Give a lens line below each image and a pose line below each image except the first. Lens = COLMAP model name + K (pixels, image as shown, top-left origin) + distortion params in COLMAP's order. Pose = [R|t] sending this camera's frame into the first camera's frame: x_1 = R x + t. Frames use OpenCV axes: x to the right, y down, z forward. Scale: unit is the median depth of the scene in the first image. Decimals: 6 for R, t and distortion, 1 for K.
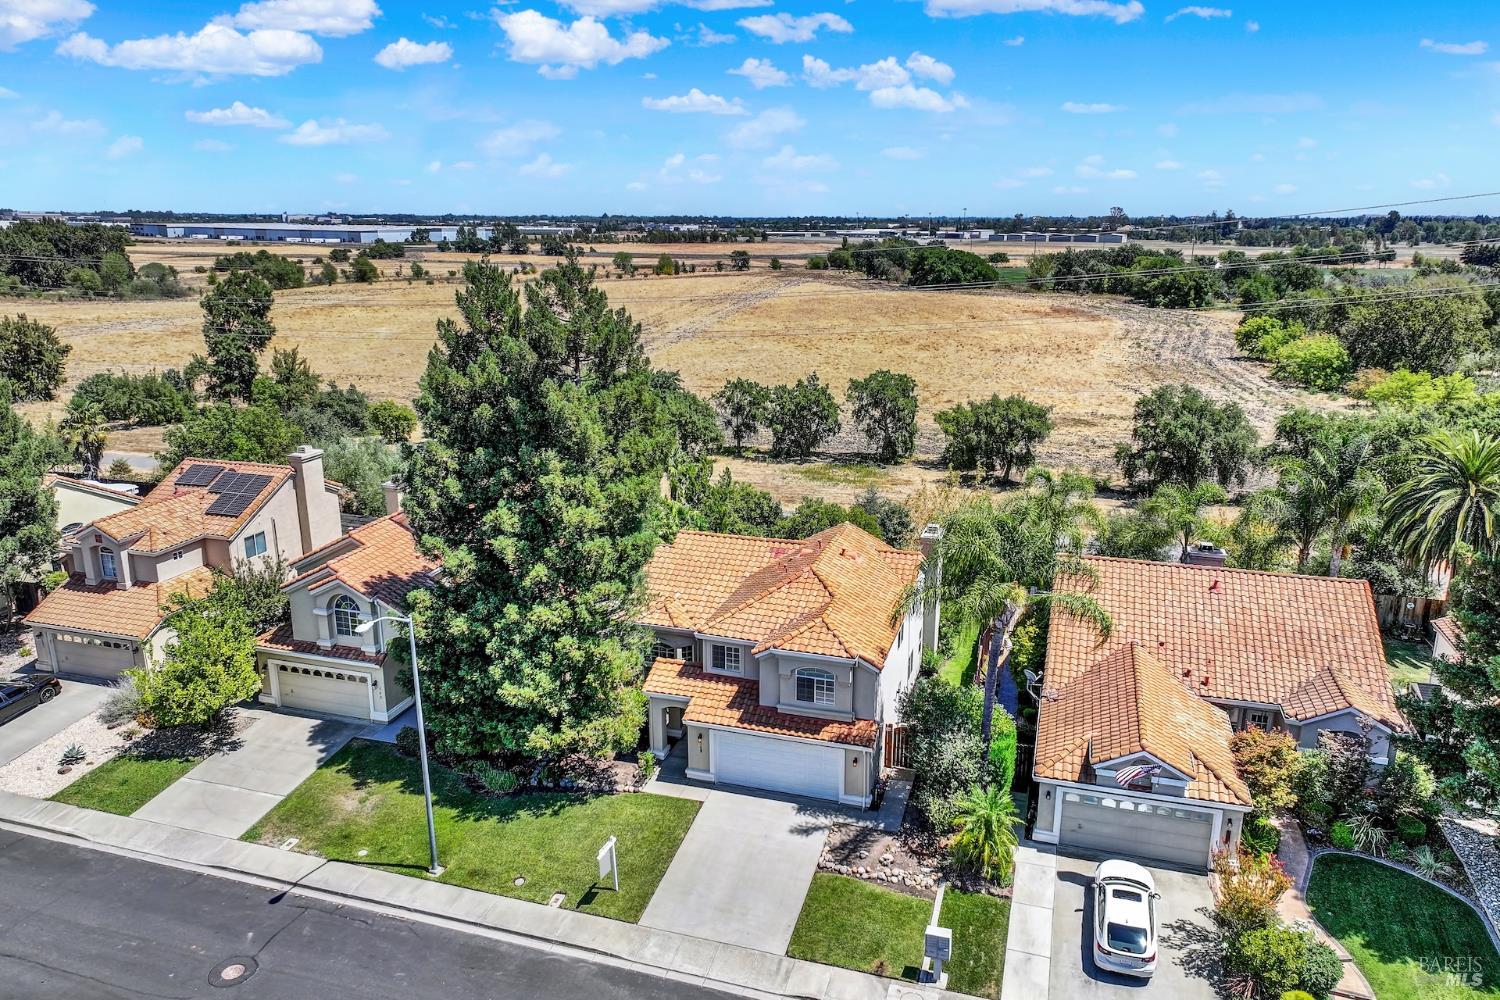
lens RADIAL K [[1167.3, 0, 733.1], [0, 1167.3, 504.8], [0, 0, 1]] dist [-0.002737, 0.023523]
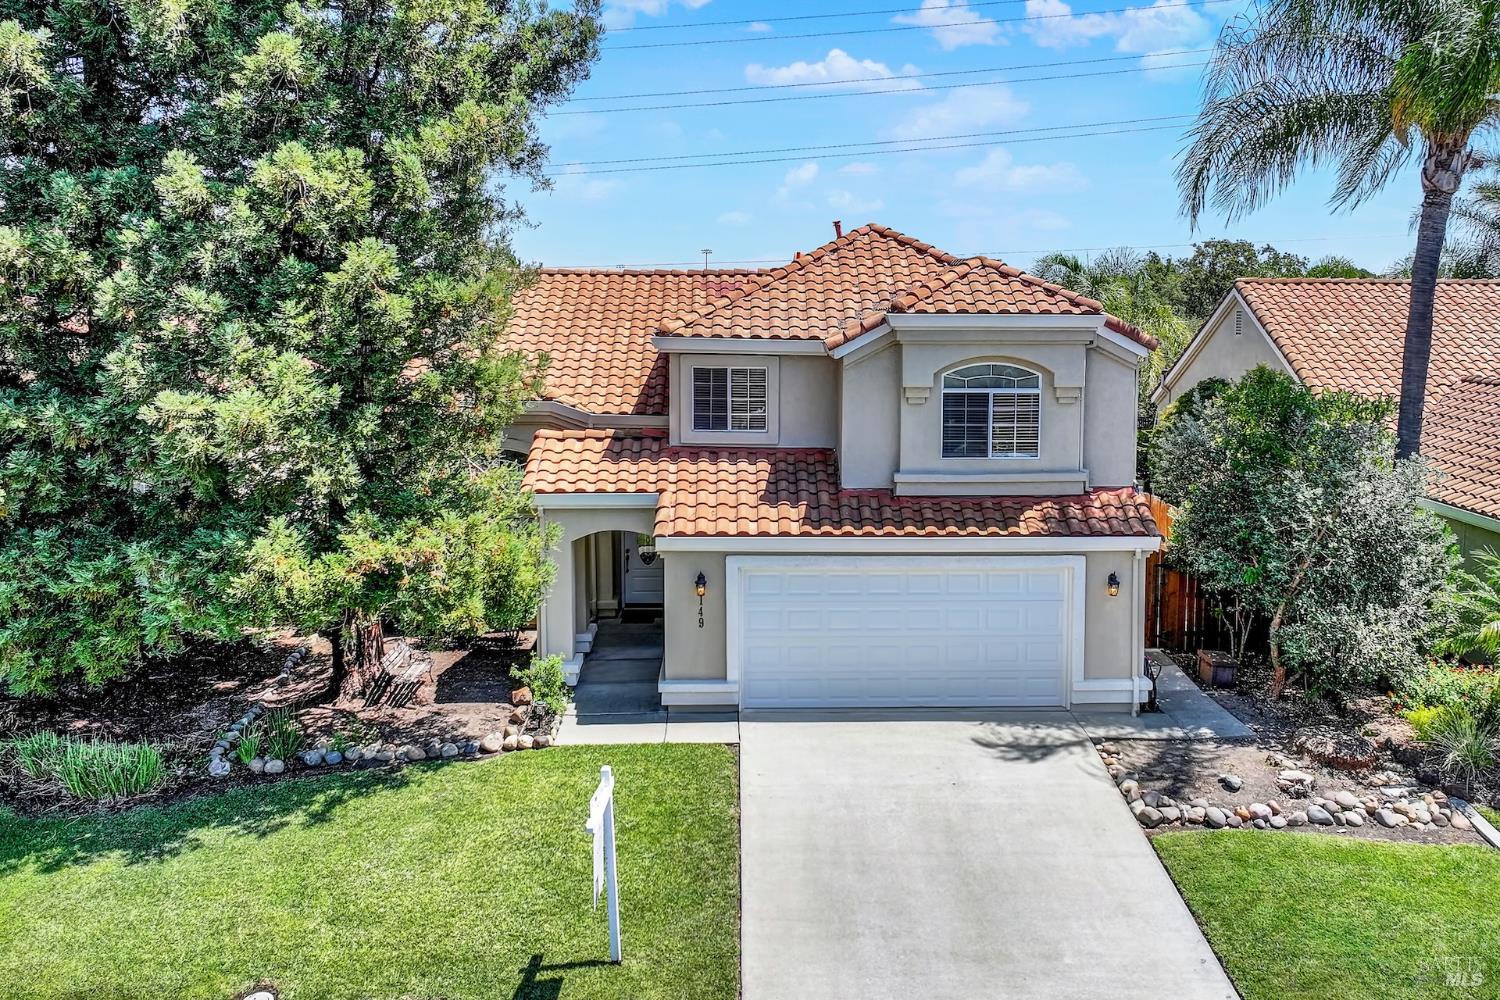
lens RADIAL K [[1391.1, 0, 754.6], [0, 1391.1, 481.8], [0, 0, 1]] dist [-0.001450, 0.004957]
pose [[0.932658, -0.017759, 0.360324, -0.157800], [0.085944, 0.980969, -0.174108, 0.223437], [-0.350375, 0.193351, 0.916435, 0.517418]]
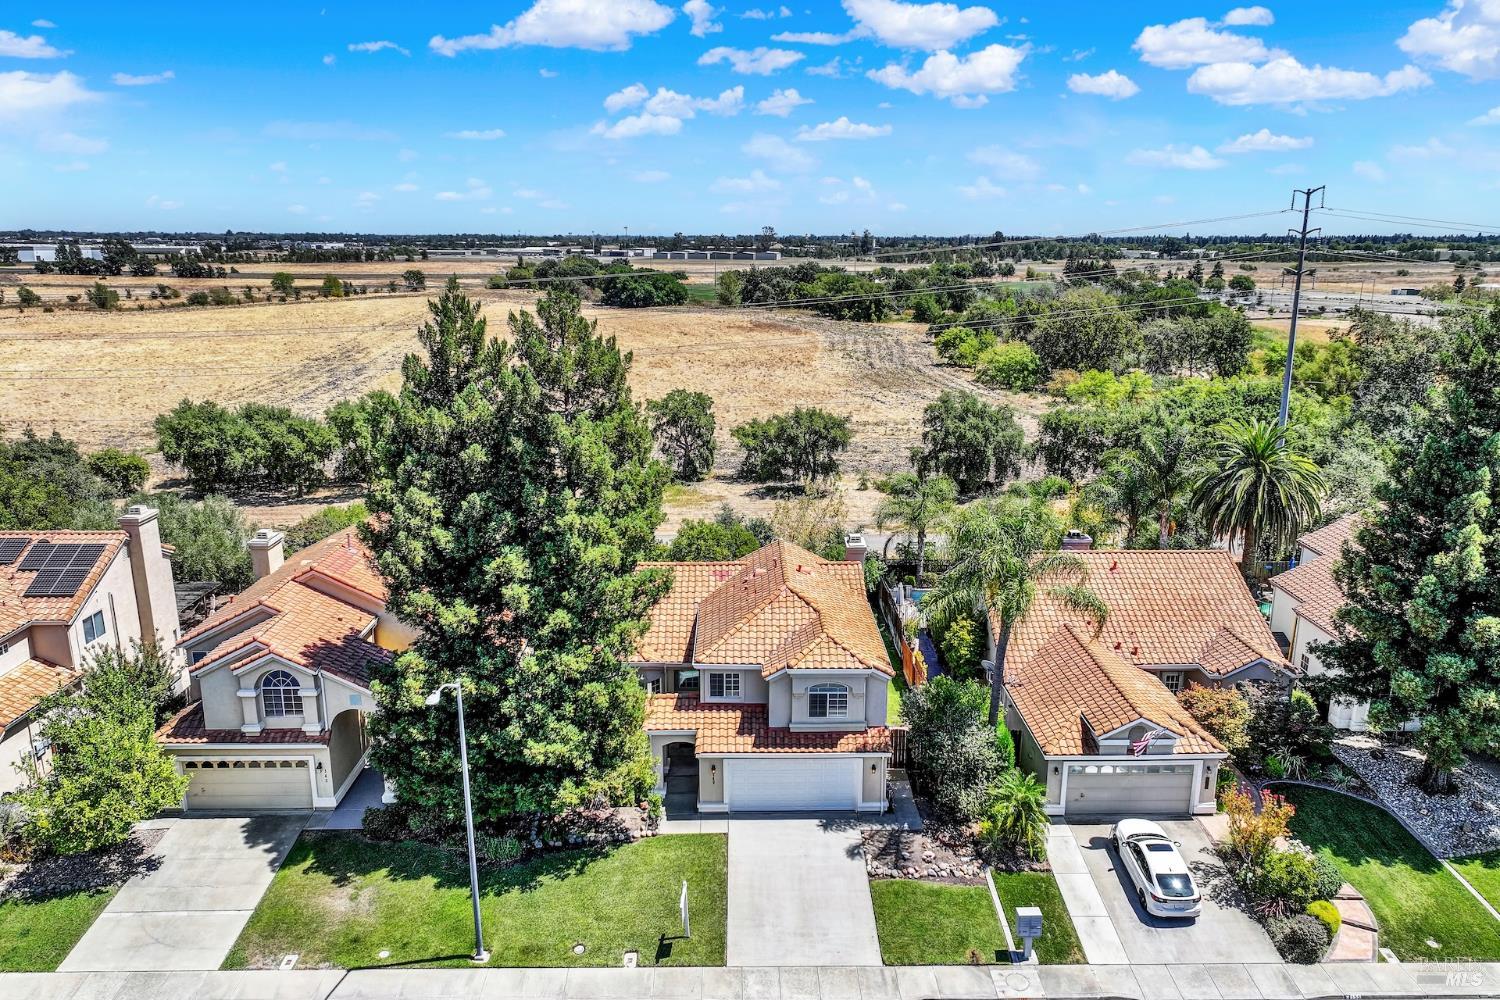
lens RADIAL K [[1167.3, 0, 733.1], [0, 1167.3, 504.8], [0, 0, 1]] dist [-0.002737, 0.023523]
pose [[0.938880, -0.075767, 0.335802, -0.295347], [0.080243, 0.996775, 0.000550, -0.019956], [-0.334761, 0.026429, 0.941932, 0.054291]]
